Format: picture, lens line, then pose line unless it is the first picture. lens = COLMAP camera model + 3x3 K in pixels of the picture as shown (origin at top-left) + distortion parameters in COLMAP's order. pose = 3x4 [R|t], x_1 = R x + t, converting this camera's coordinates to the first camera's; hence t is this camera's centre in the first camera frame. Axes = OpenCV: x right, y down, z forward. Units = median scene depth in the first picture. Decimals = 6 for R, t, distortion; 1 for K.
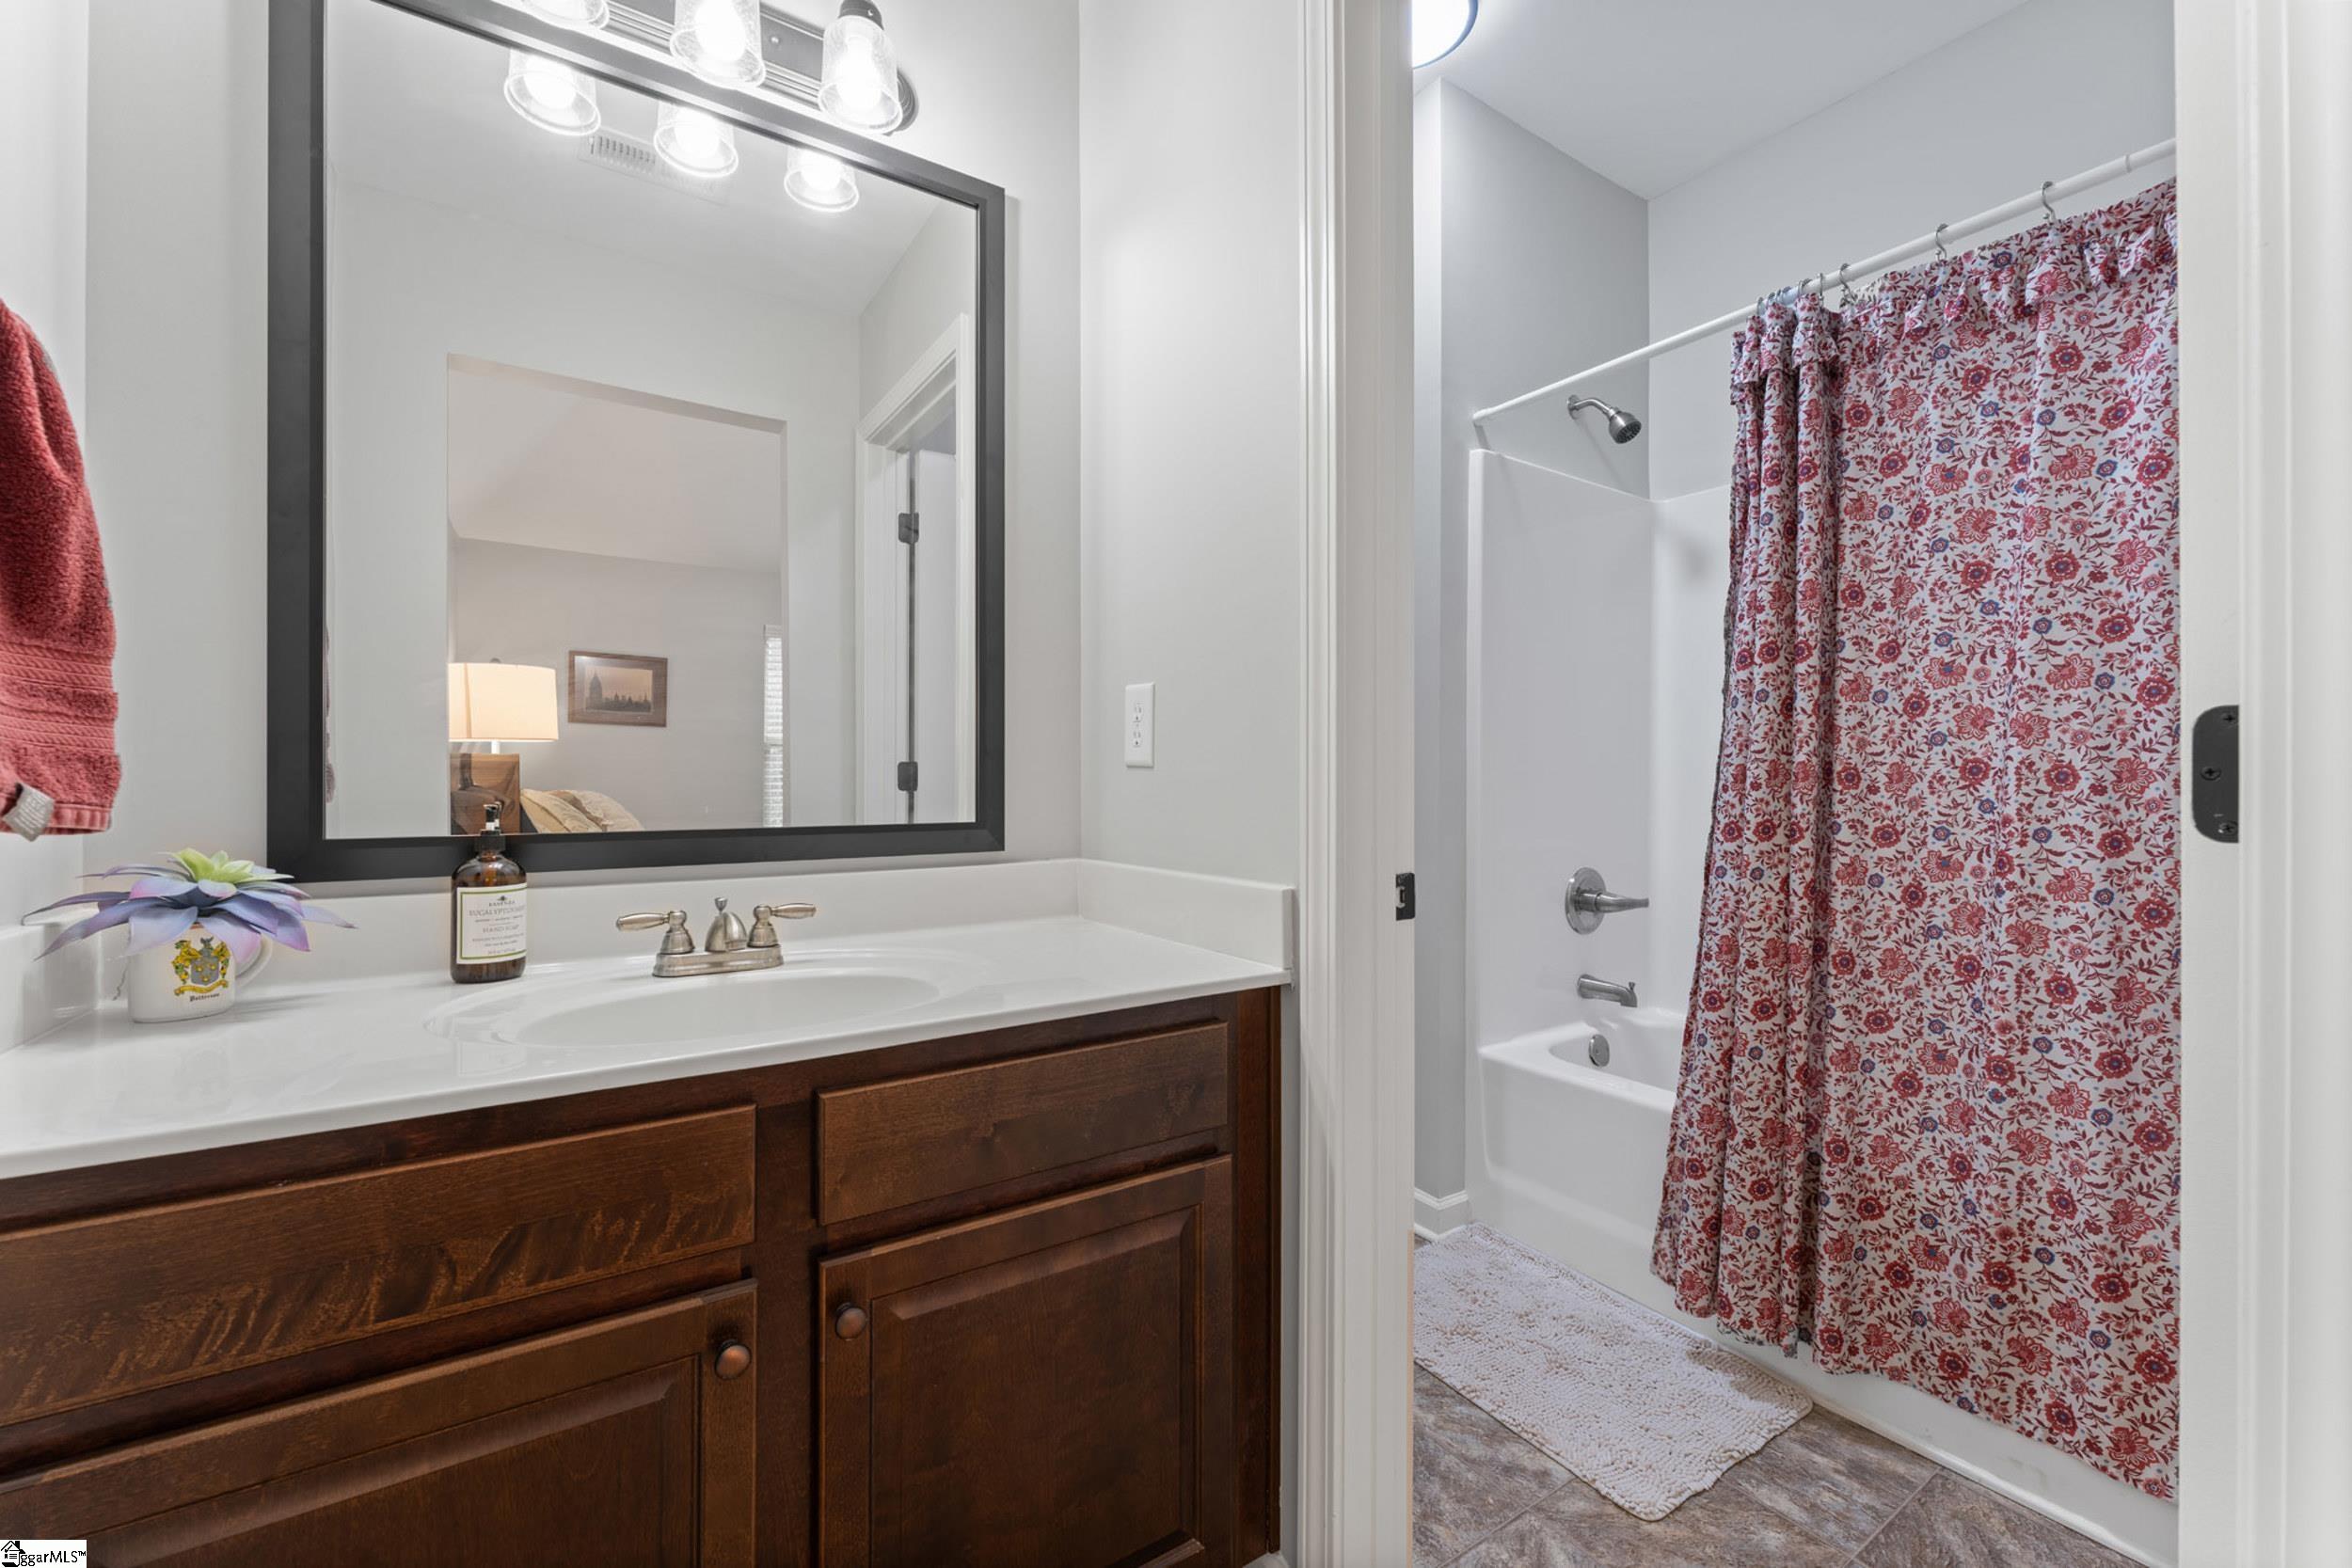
lens RADIAL K [[937.1, 0, 1217.1], [0, 937.1, 781.8], [0, 0, 1]] dist [-0.001427, -0.000633]
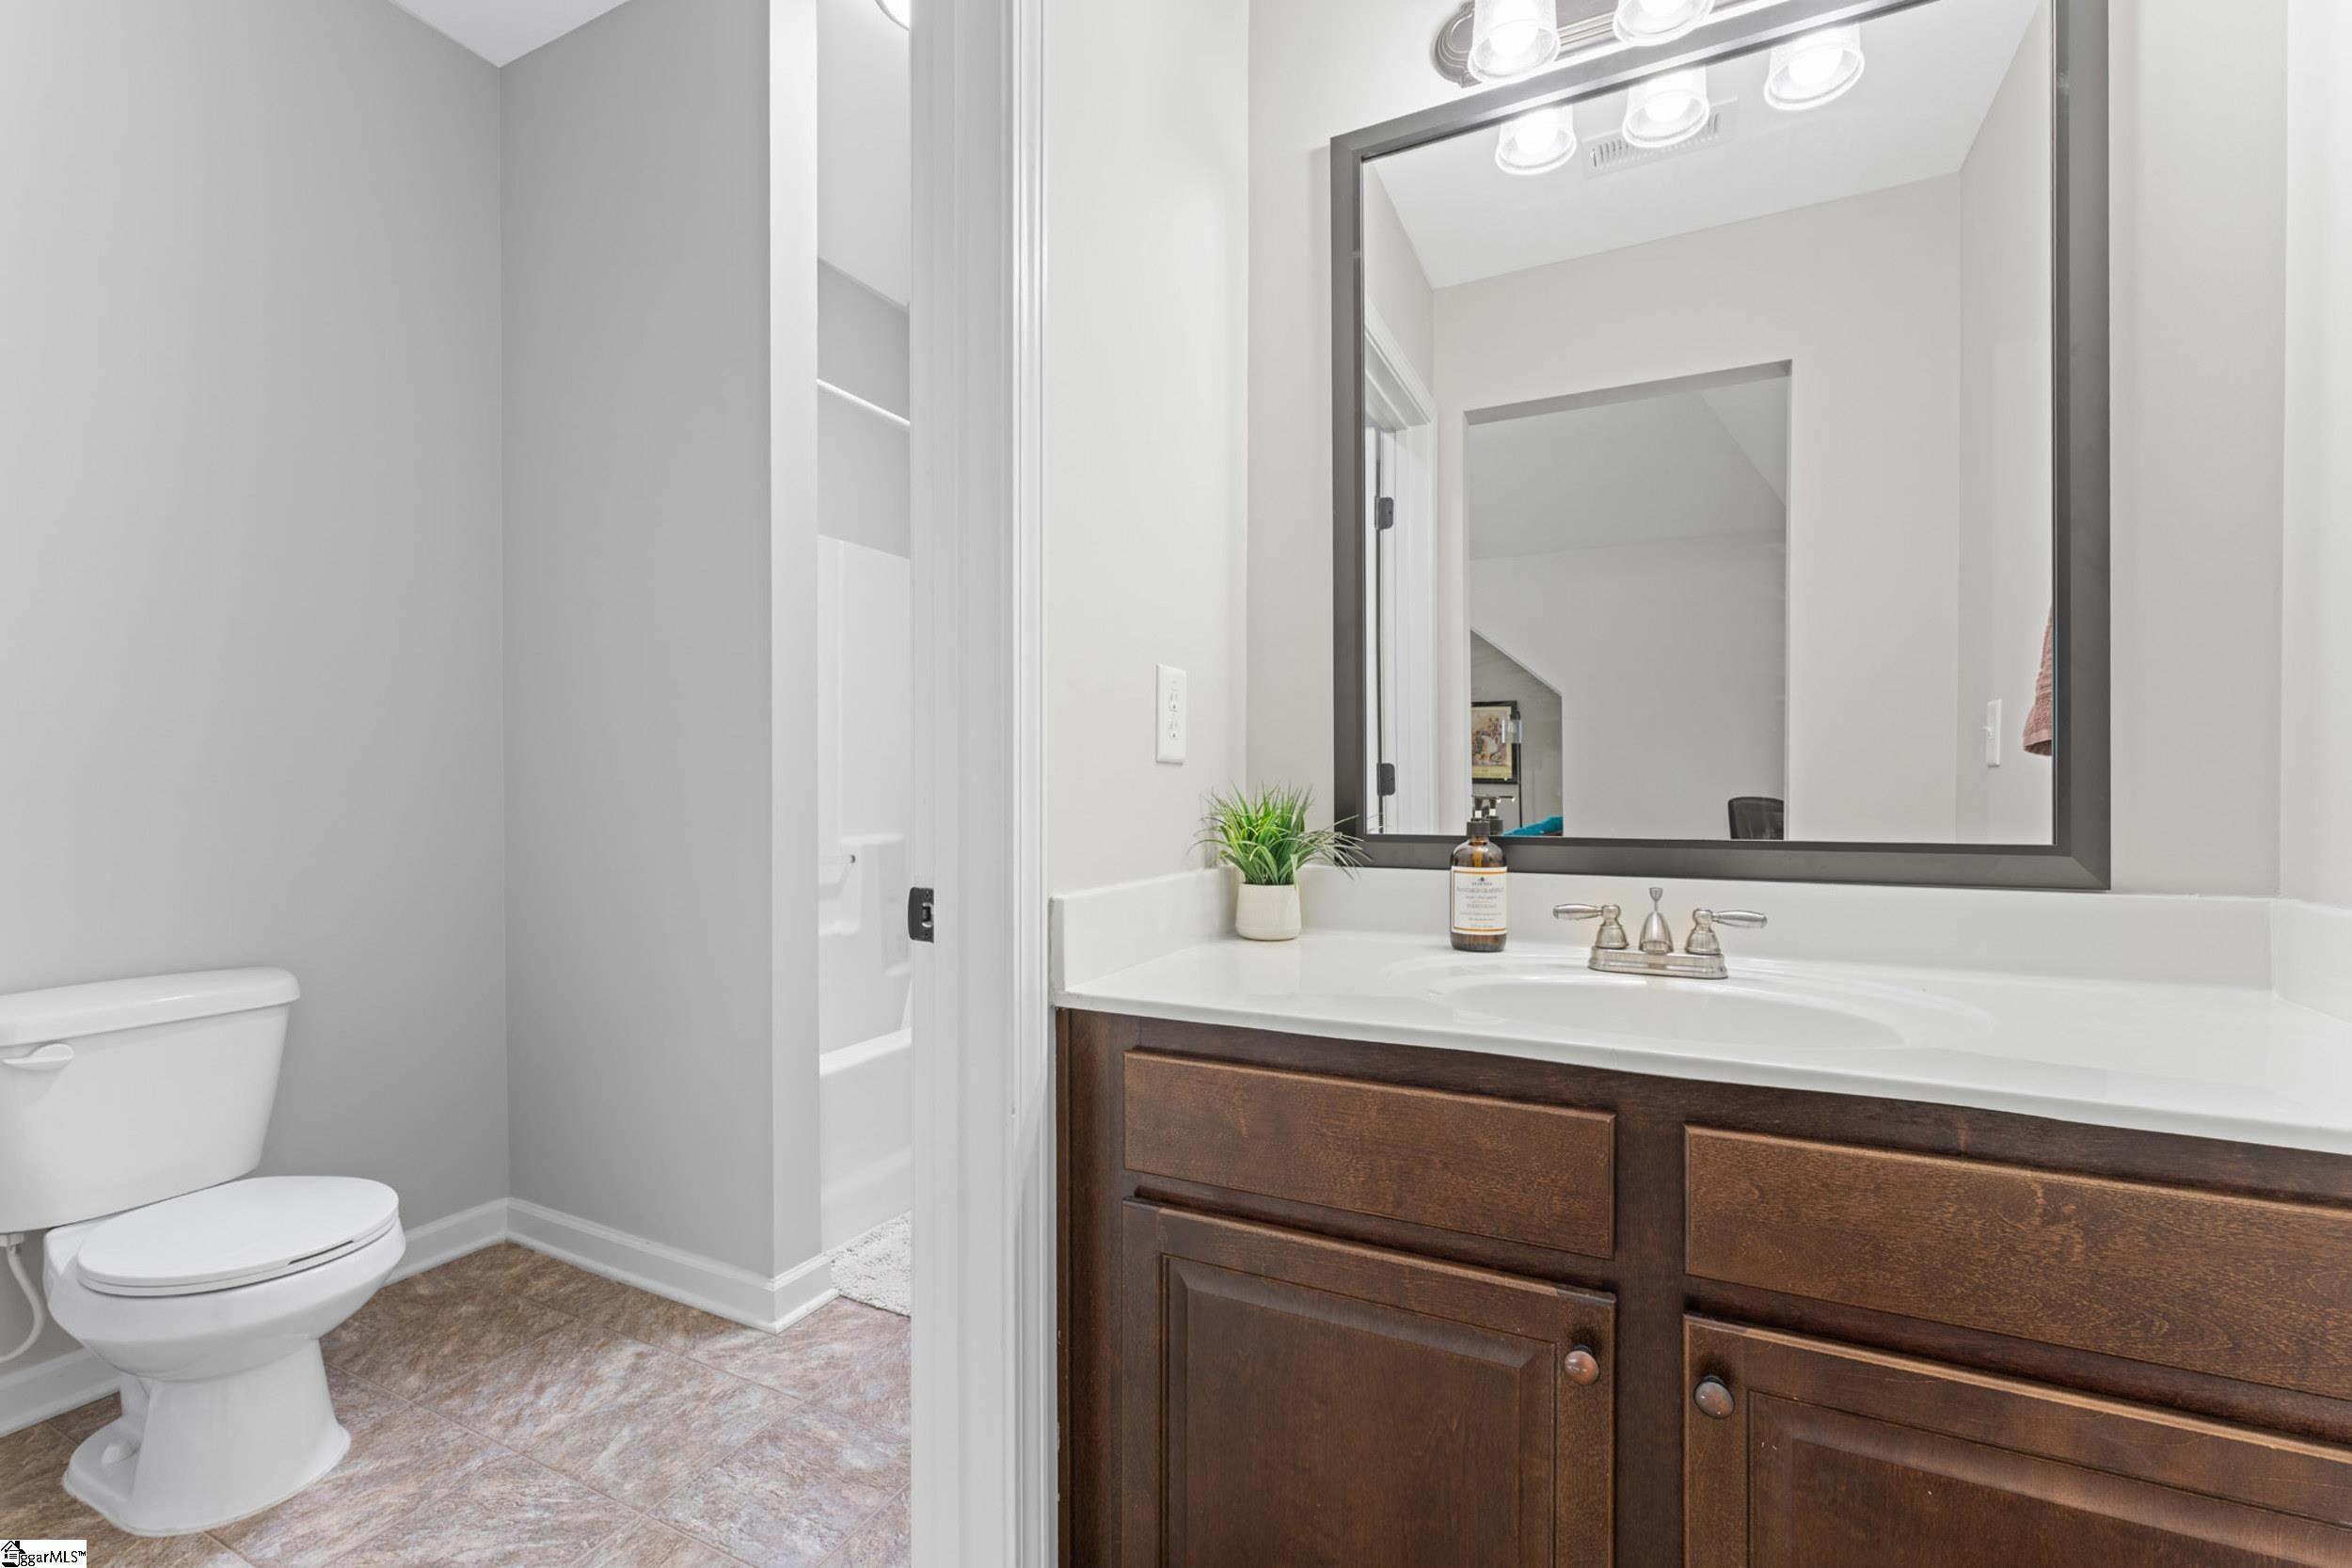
lens RADIAL K [[998.5, 0, 1176.0], [0, 998.5, 784.0], [0, 0, 1]] dist [-0.002759, -0.000044]
pose [[0.479675, 0.001271, -0.877446, 0.160509], [0.006029, 0.999971, 0.004745, 0.000081], [0.877426, -0.007567, 0.479653, 0.110107]]
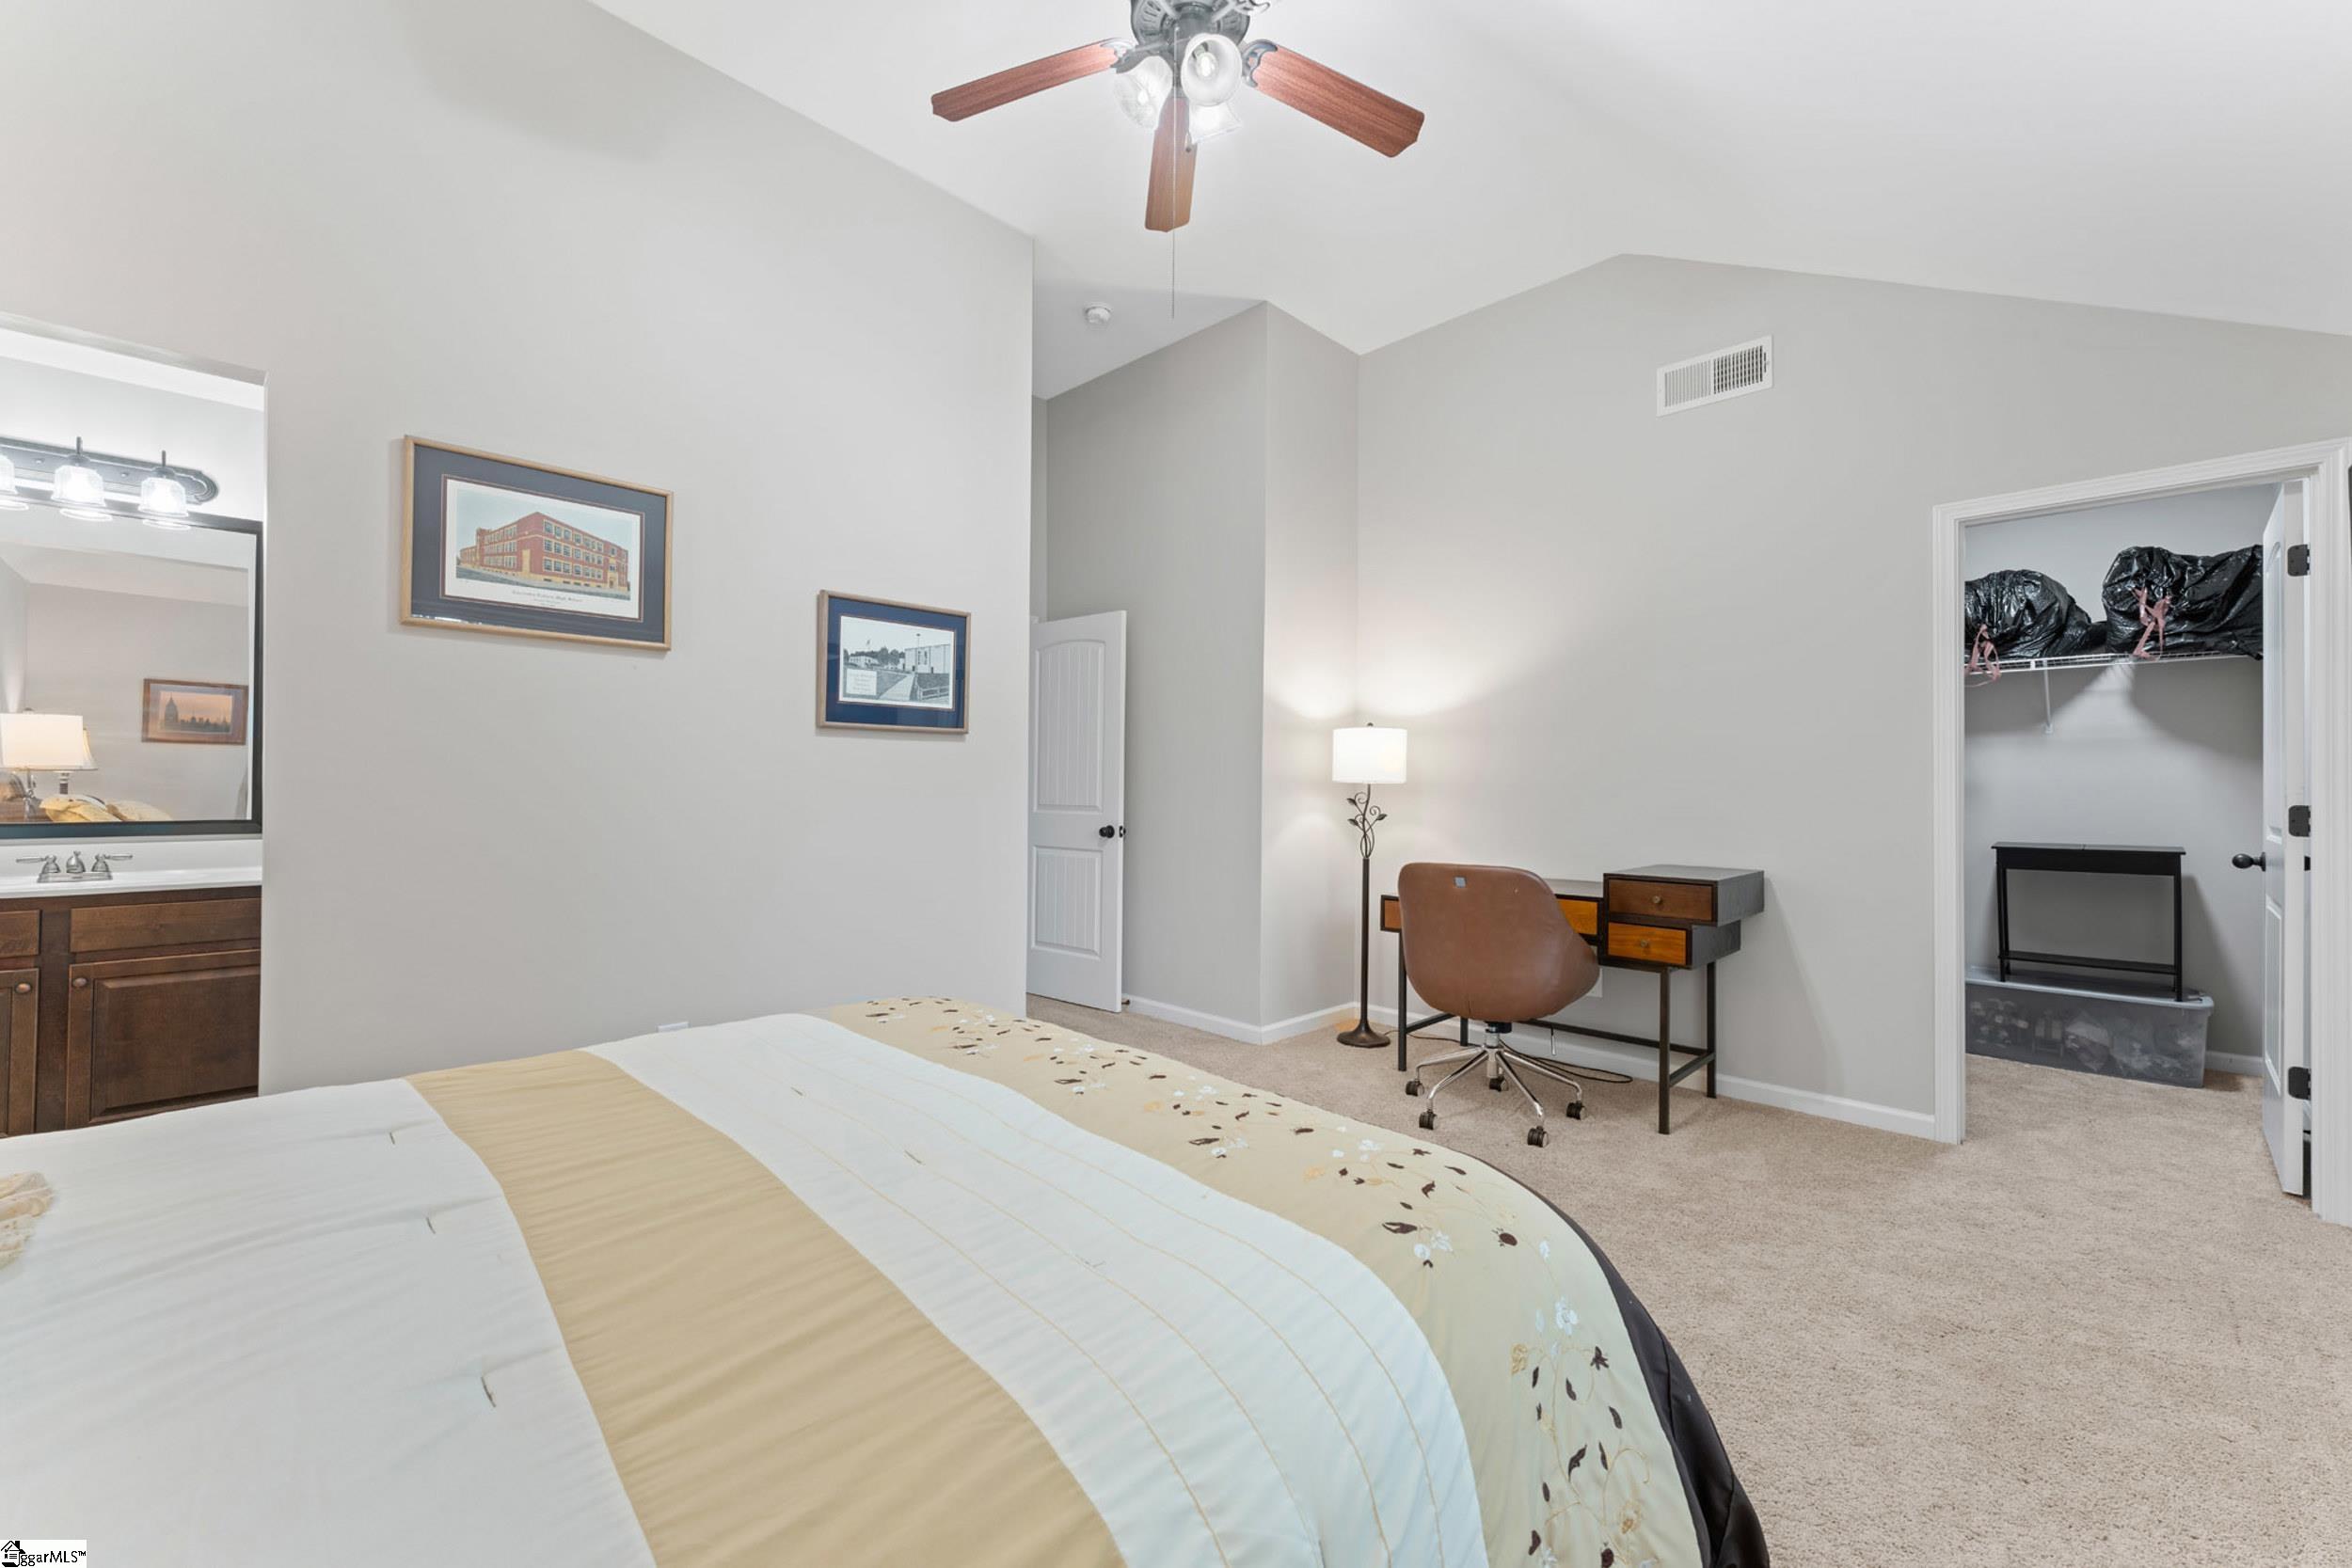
lens RADIAL K [[937.1, 0, 1217.1], [0, 937.1, 781.8], [0, 0, 1]] dist [-0.001427, -0.000633]
pose [[0.980301, 0.005025, 0.197446, 2.266348], [-0.003293, 0.999953, -0.009098, -0.040523], [-0.197483, 0.008269, 0.980271, -2.322833]]
